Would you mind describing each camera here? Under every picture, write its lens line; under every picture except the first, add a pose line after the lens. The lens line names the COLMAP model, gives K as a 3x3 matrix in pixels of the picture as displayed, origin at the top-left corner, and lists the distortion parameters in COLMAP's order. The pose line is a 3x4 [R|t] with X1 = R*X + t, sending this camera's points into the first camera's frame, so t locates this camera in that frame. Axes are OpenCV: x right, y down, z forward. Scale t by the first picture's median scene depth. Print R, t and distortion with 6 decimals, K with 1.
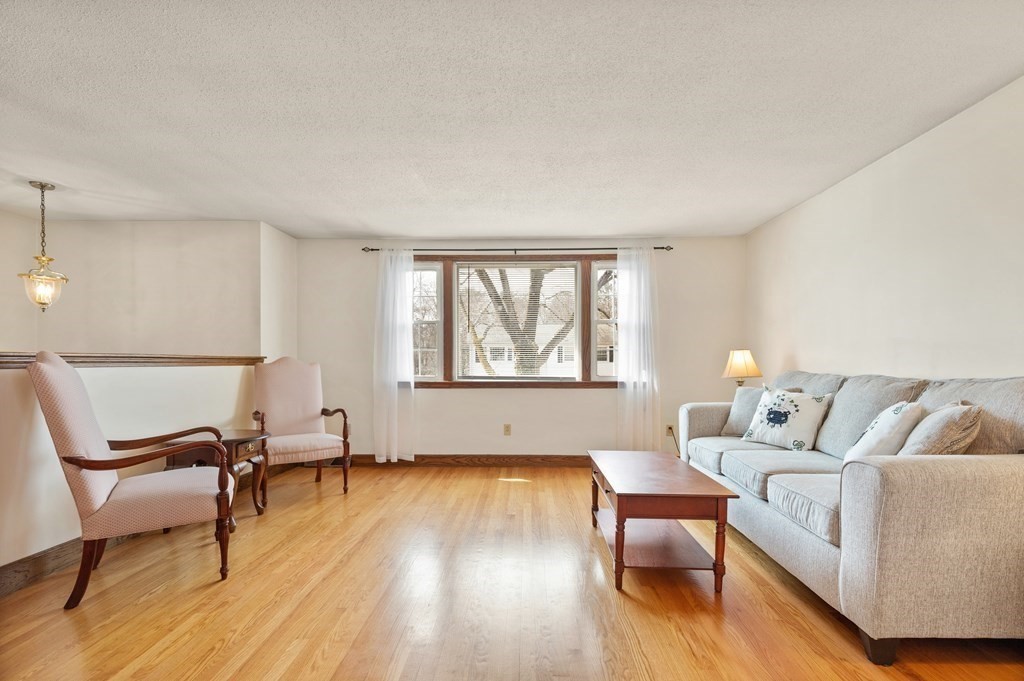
lens RADIAL K [[472.6, 0, 515.3], [0, 472.6, 366.7], [0, 0, 1]] dist [0.004878, -0.001507]
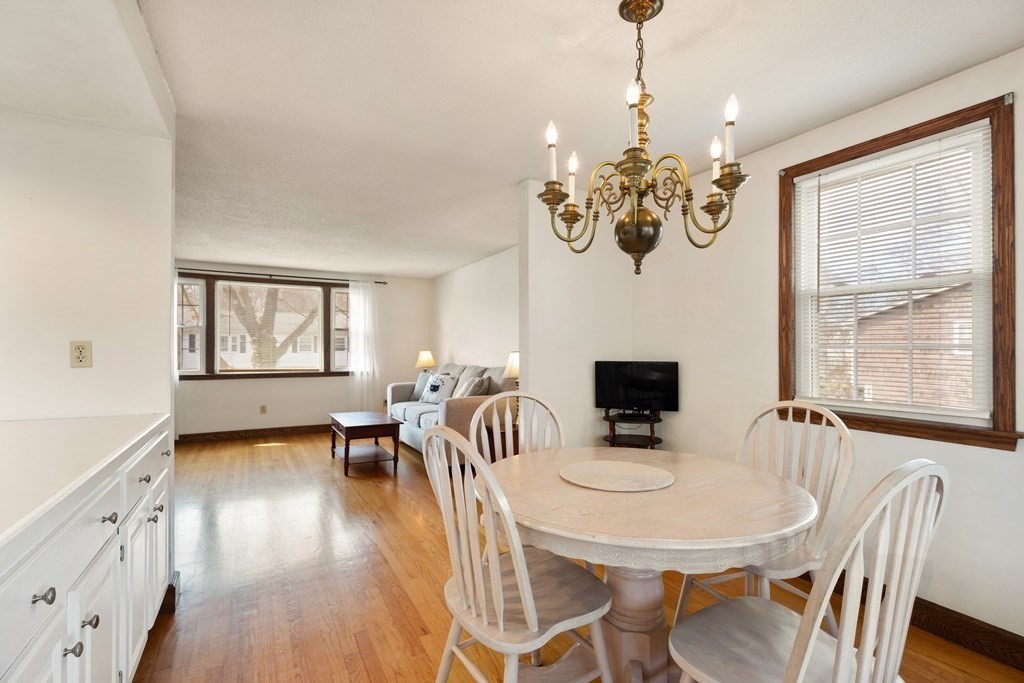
lens RADIAL K [[472.6, 0, 514.7], [0, 472.6, 345.1], [0, 0, 1]] dist [0.004878, -0.001507]
pose [[0.859610, 0.005743, 0.510918, -0.105738], [0.005097, 0.999791, -0.019814, -0.020626], [-0.510924, 0.019636, 0.859401, -0.596026]]
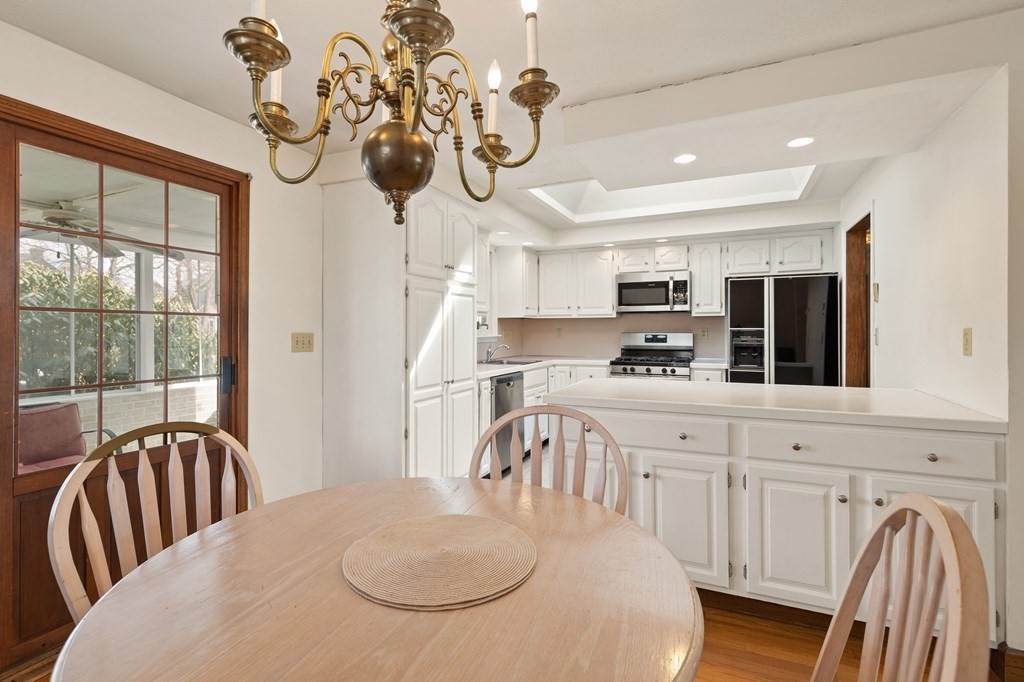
lens RADIAL K [[472.6, 0, 503.6], [0, 472.6, 329.1], [0, 0, 1]] dist [0.004878, -0.001507]
pose [[-0.405968, -0.001229, -0.913887, 0.383017], [-0.012308, 0.999916, 0.004123, -0.031866], [0.913805, 0.012921, -0.405949, -0.164408]]
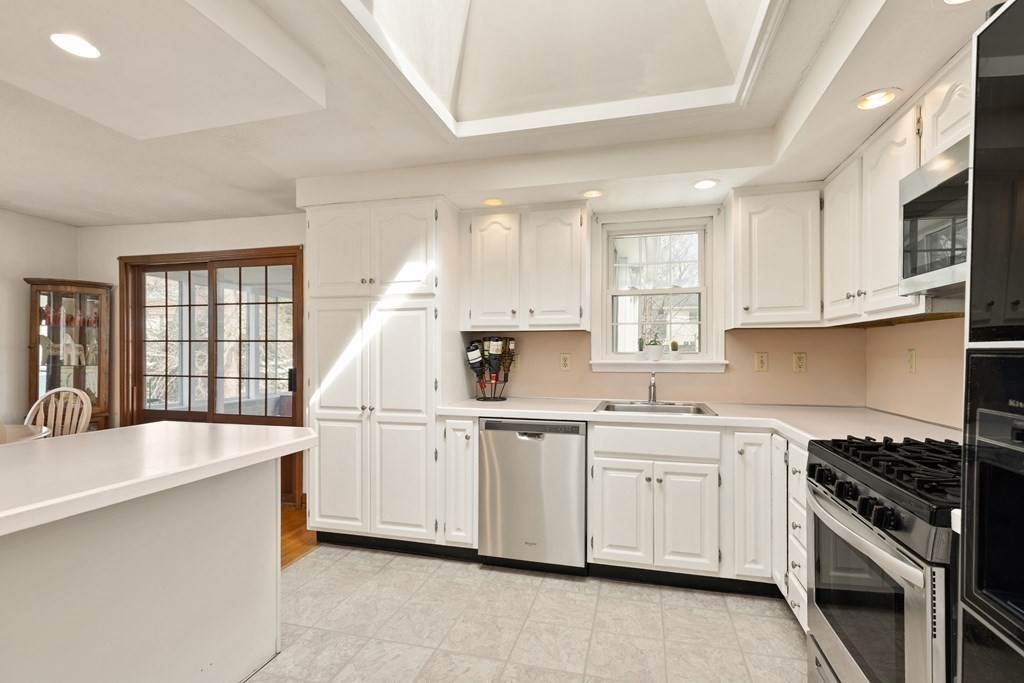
lens RADIAL K [[472.6, 0, 520.8], [0, 472.6, 353.9], [0, 0, 1]] dist [0.004878, -0.001507]
pose [[-0.974268, -0.002862, 0.225374, -0.701358], [0.001423, 0.999821, 0.018851, -0.035008], [-0.225388, 0.018686, -0.974090, 0.076058]]
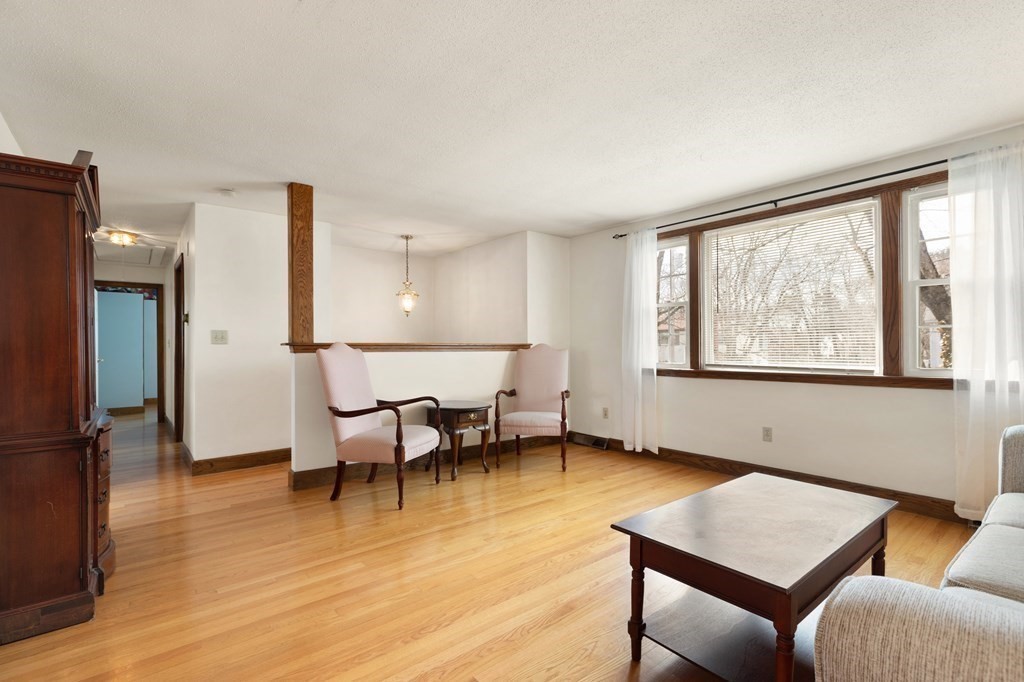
lens RADIAL K [[472.6, 0, 517.0], [0, 472.6, 344.6], [0, 0, 1]] dist [0.004878, -0.001507]
pose [[0.653205, -0.008457, -0.757134, 0.360766], [-0.003400, 0.999895, -0.014102, -0.002488], [0.757174, 0.011786, 0.653107, 0.209457]]
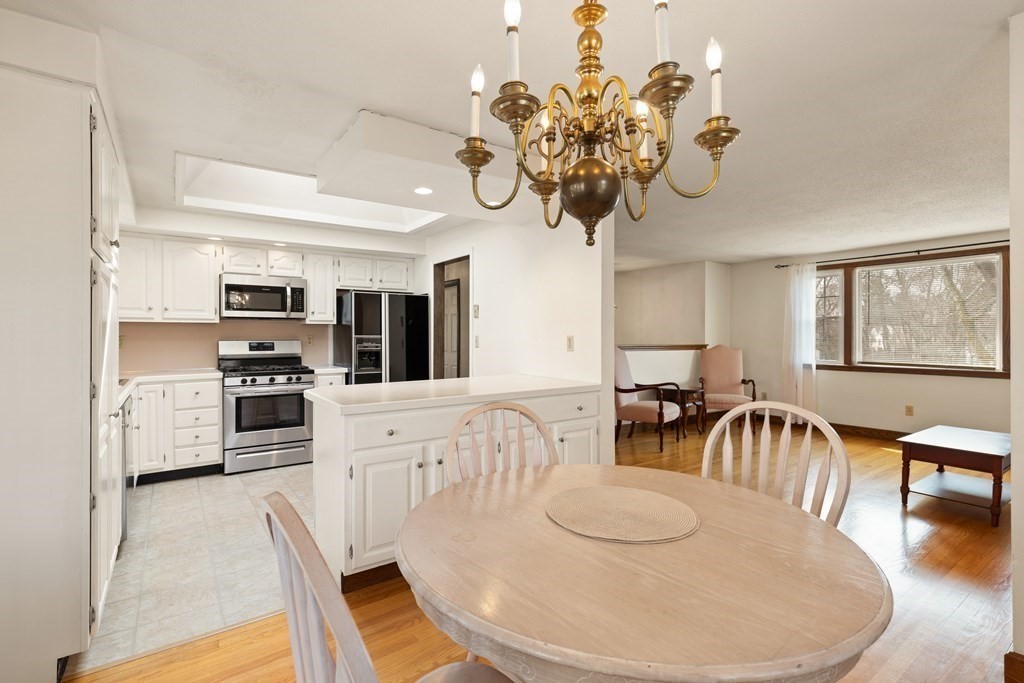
lens RADIAL K [[472.6, 0, 508.0], [0, 472.6, 337.4], [0, 0, 1]] dist [0.004878, -0.001507]
pose [[0.594294, 0.001070, -0.804247, 0.383013], [-0.011347, 0.999911, -0.007055, -0.027518], [0.804168, 0.013319, 0.594253, -0.533317]]
